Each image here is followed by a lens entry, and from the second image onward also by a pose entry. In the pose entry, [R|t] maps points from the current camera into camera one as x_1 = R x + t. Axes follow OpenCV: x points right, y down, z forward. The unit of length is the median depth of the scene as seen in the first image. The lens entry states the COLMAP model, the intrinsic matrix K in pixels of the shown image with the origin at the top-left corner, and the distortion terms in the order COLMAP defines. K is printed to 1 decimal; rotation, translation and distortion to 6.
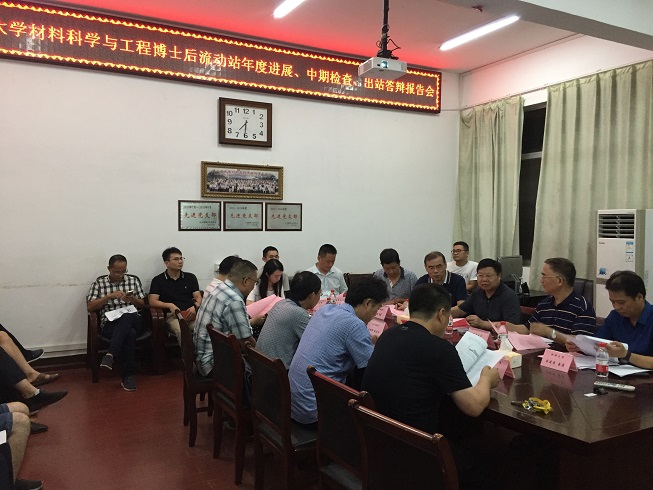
lens RADIAL K [[558.9, 0, 328.7], [0, 558.9, 241.5], [0, 0, 1]] dist [0.065032, -0.098731]
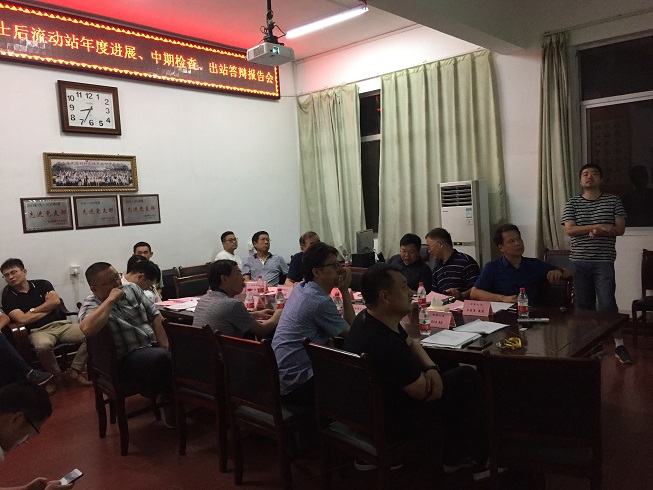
lens RADIAL K [[558.9, 0, 332.4], [0, 558.9, 244.2], [0, 0, 1]] dist [0.065032, -0.098731]
pose [[0.927373, -0.093895, 0.362164, -0.134910], [0.084464, 0.995548, 0.041826, 0.001901], [-0.364479, -0.008198, 0.931175, 0.003376]]
